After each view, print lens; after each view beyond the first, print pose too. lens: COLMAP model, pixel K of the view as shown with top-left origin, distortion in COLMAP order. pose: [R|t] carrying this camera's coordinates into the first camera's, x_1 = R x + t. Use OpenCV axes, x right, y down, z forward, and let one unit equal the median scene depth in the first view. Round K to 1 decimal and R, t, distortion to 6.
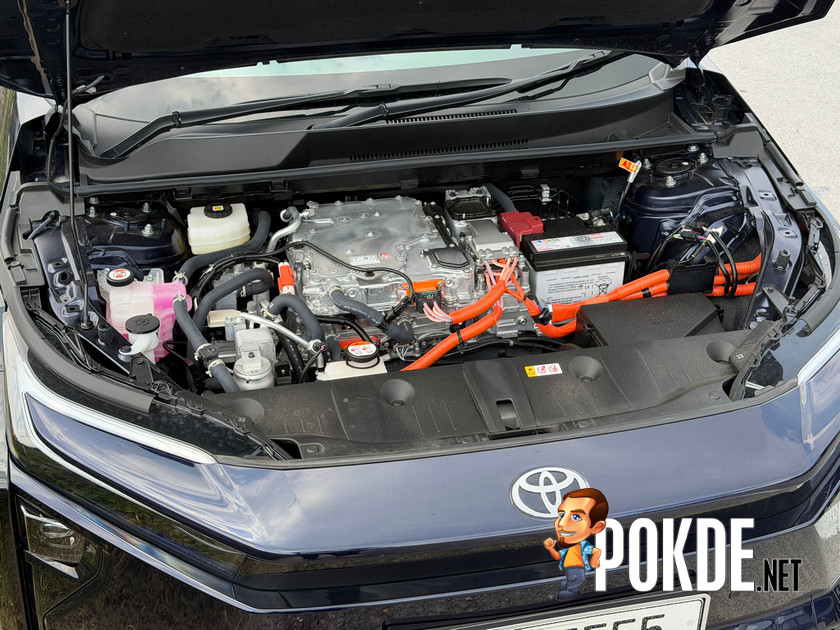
lens RADIAL K [[1146.1, 0, 427.1], [0, 1146.1, 318.1], [0, 0, 1]] dist [0.090813, 0.000000]
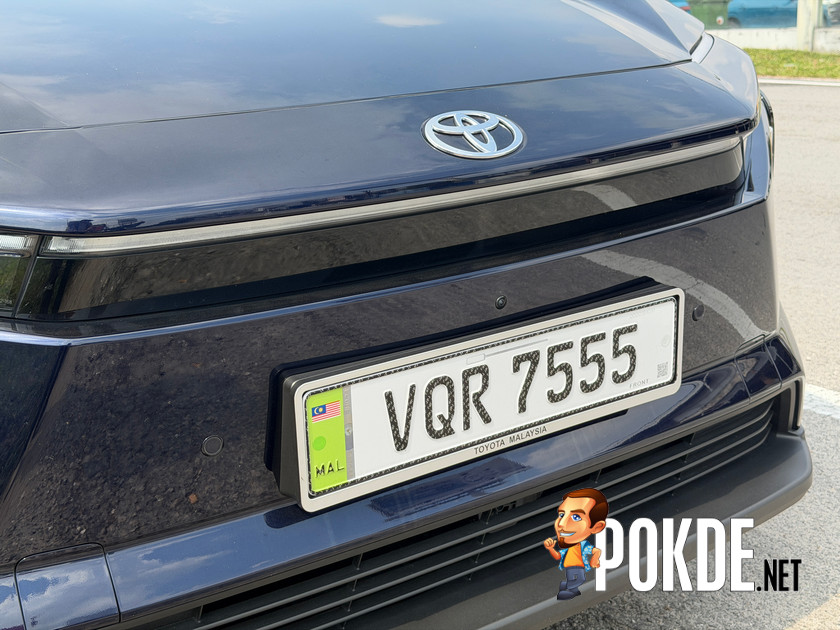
lens RADIAL K [[1146.1, 0, 448.1], [0, 1146.1, 342.3], [0, 0, 1]] dist [0.090813, 0.000000]
pose [[0.917518, -0.151596, 0.367668, -0.135576], [0.236547, 0.951210, -0.198104, 0.301731], [-0.319697, 0.268735, 0.908612, 0.303088]]
